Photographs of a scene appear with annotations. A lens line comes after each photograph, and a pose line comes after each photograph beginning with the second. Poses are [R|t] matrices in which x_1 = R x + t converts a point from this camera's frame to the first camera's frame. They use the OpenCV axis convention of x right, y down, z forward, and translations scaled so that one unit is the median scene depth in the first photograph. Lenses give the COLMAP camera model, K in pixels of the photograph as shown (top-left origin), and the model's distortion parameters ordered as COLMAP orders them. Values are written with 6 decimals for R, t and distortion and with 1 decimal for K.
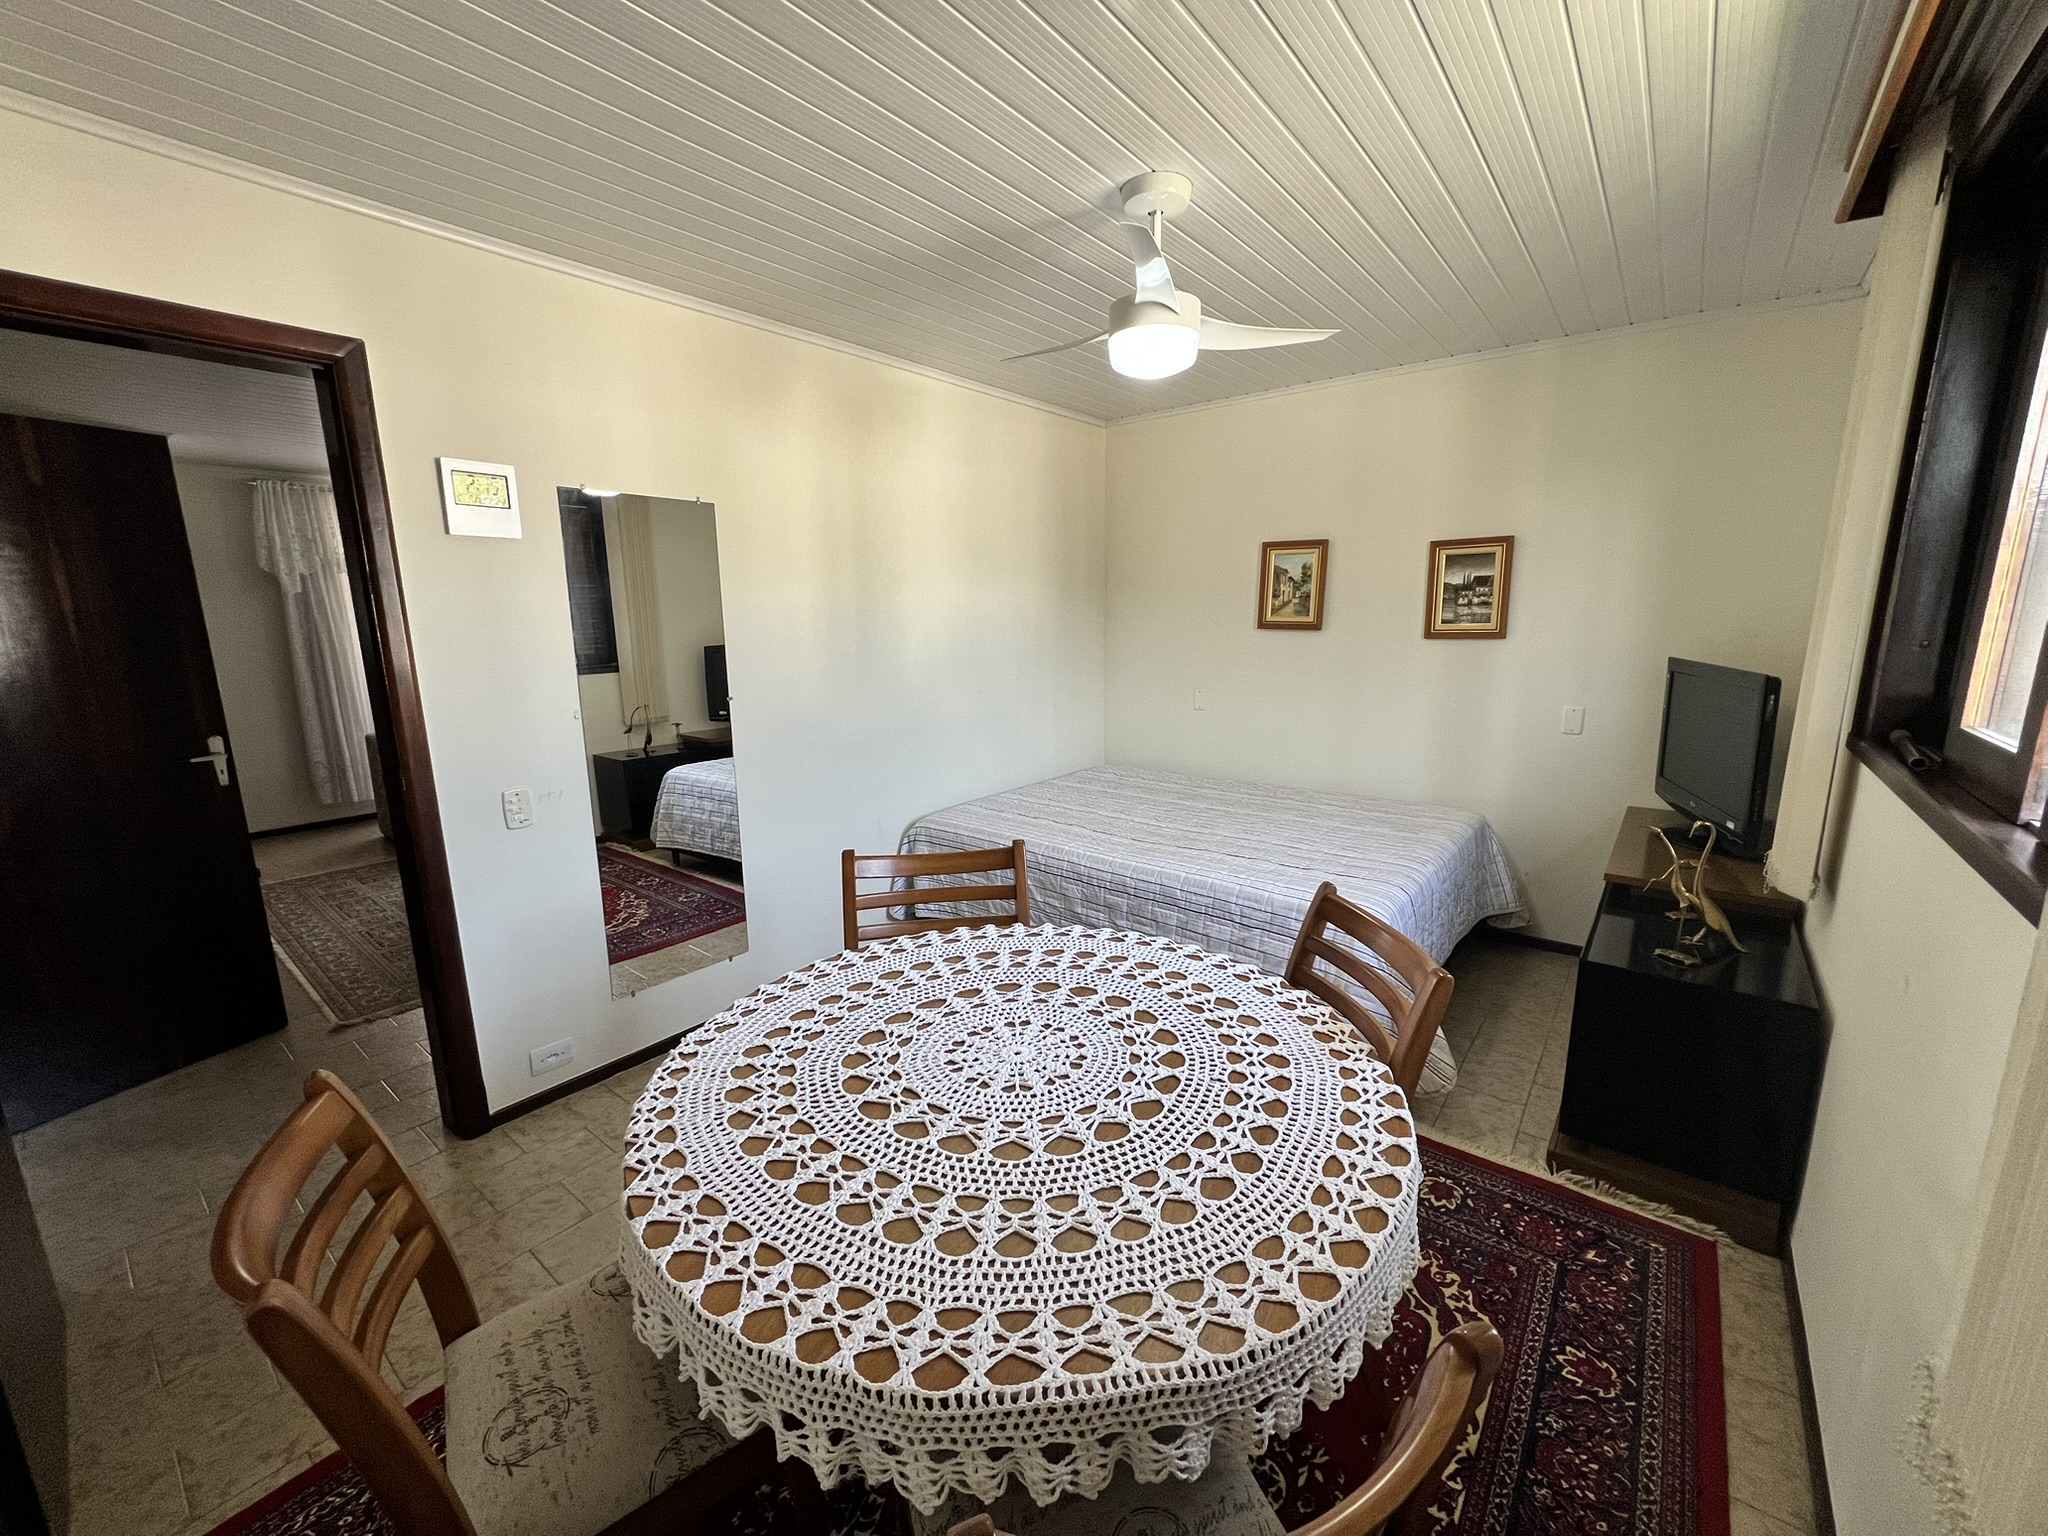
lens RADIAL K [[810.5, 0, 1027.4], [0, 810.5, 770.3], [0, 0, 1]] dist [-0.000044, -0.000385]
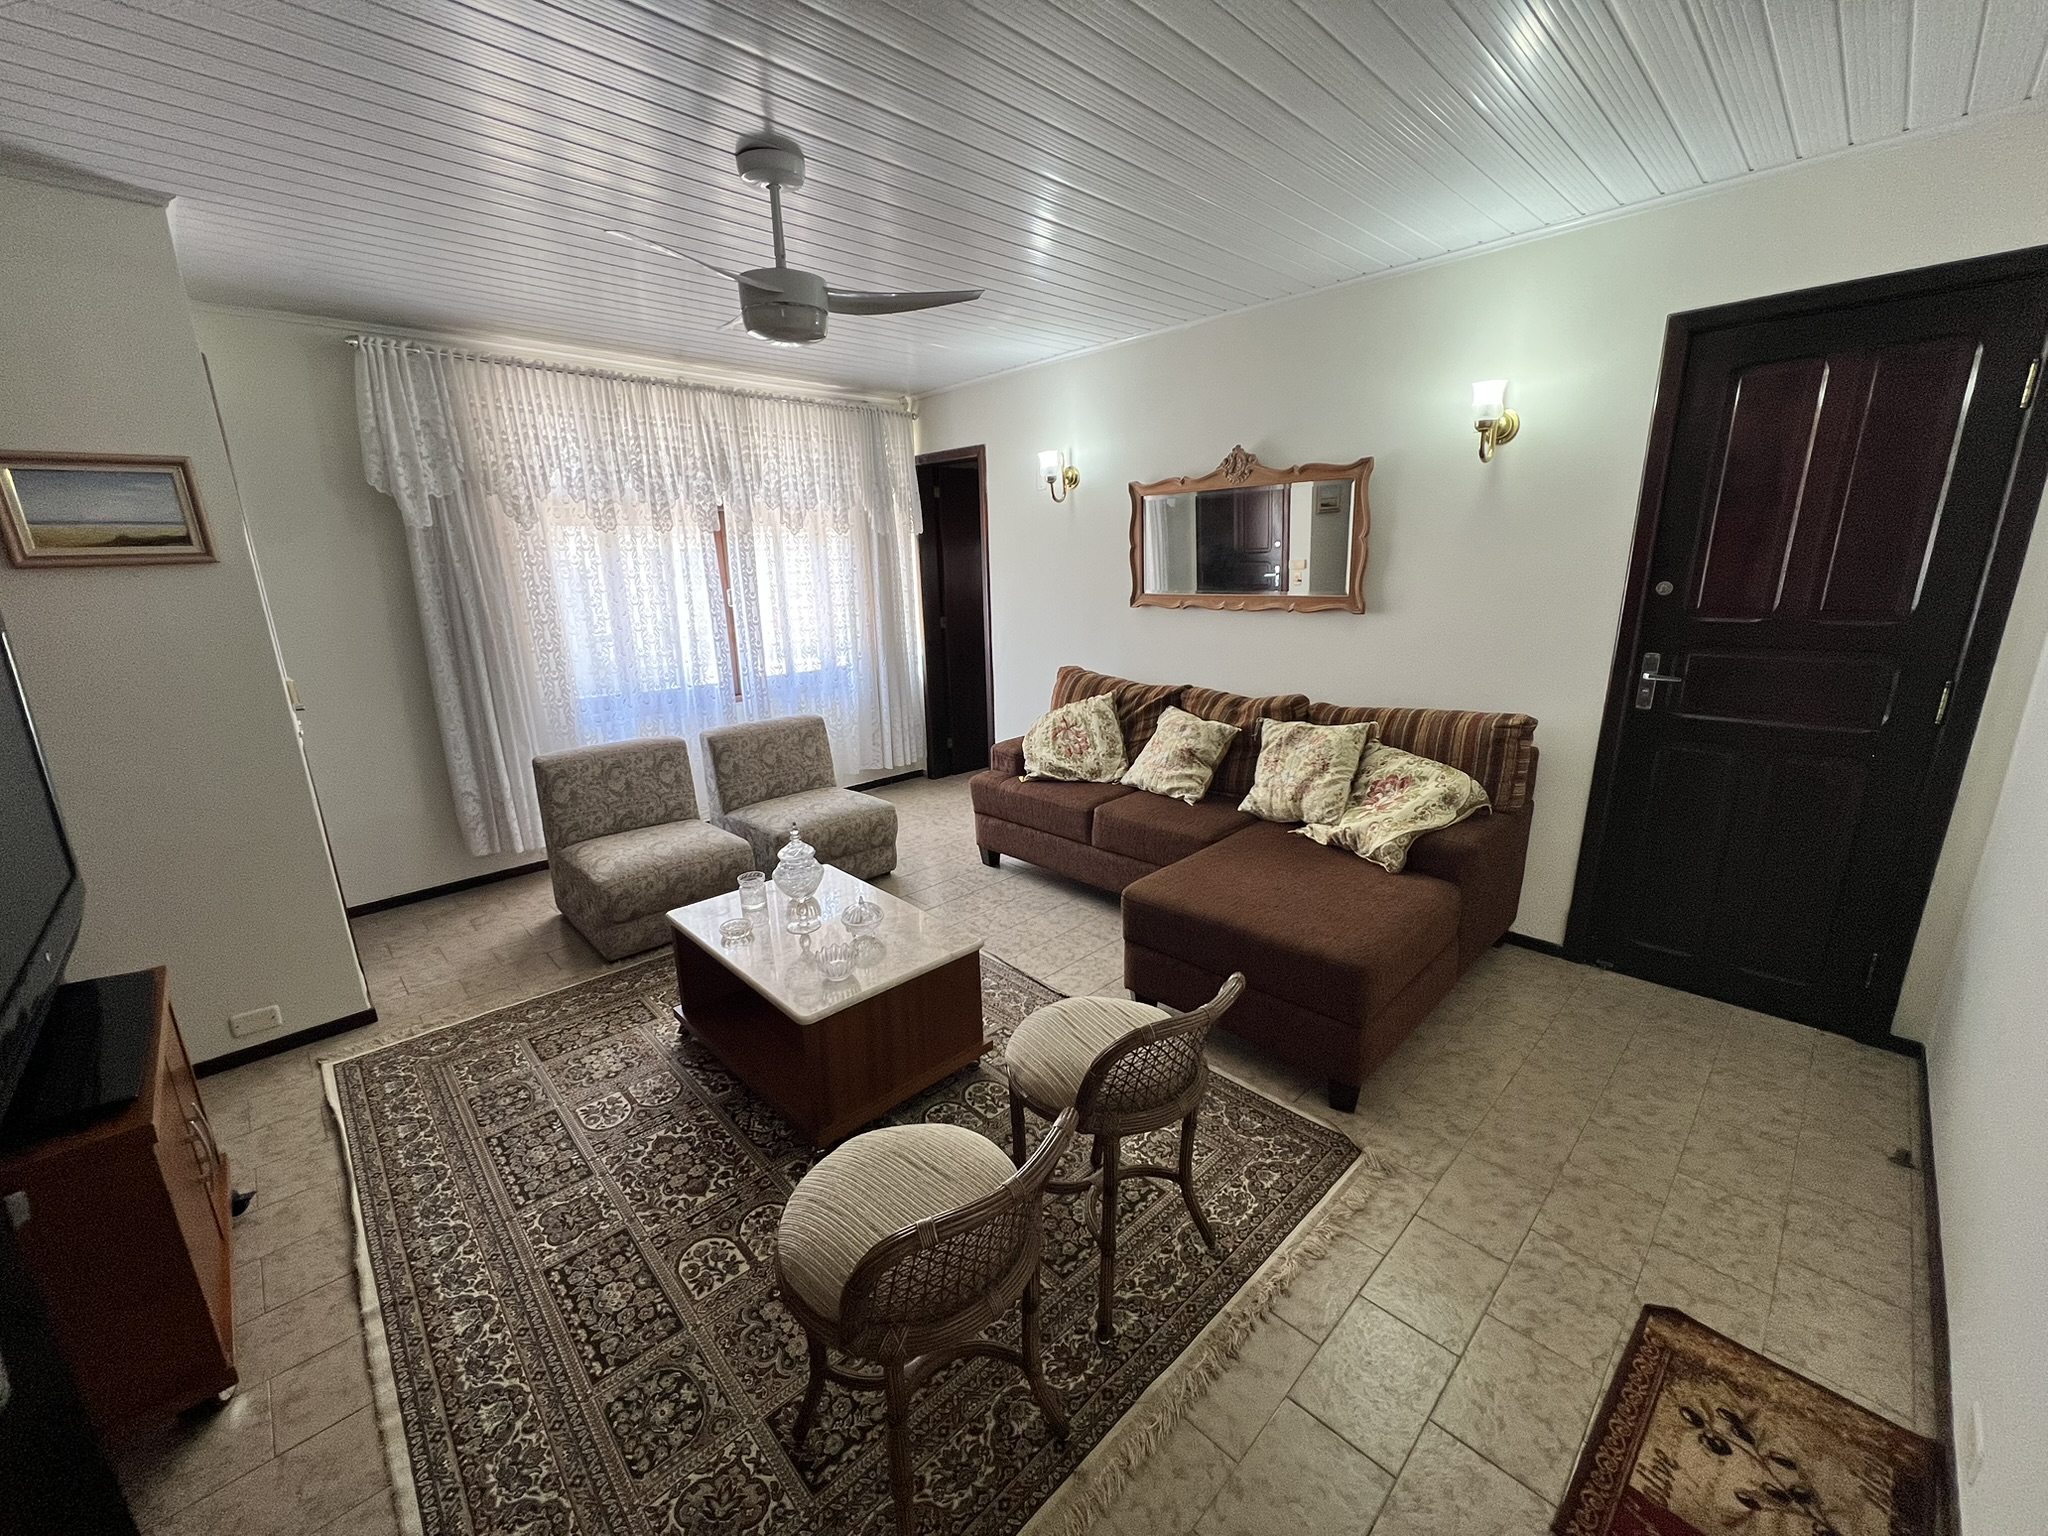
lens RADIAL K [[810.5, 0, 1020.5], [0, 810.5, 768.5], [0, 0, 1]] dist [-0.000044, -0.000385]
pose [[0.993061, 0.023271, -0.115272, -0.374988], [-0.015614, 0.997638, 0.066886, -0.083574], [0.116556, -0.064622, 0.991080, 0.426964]]
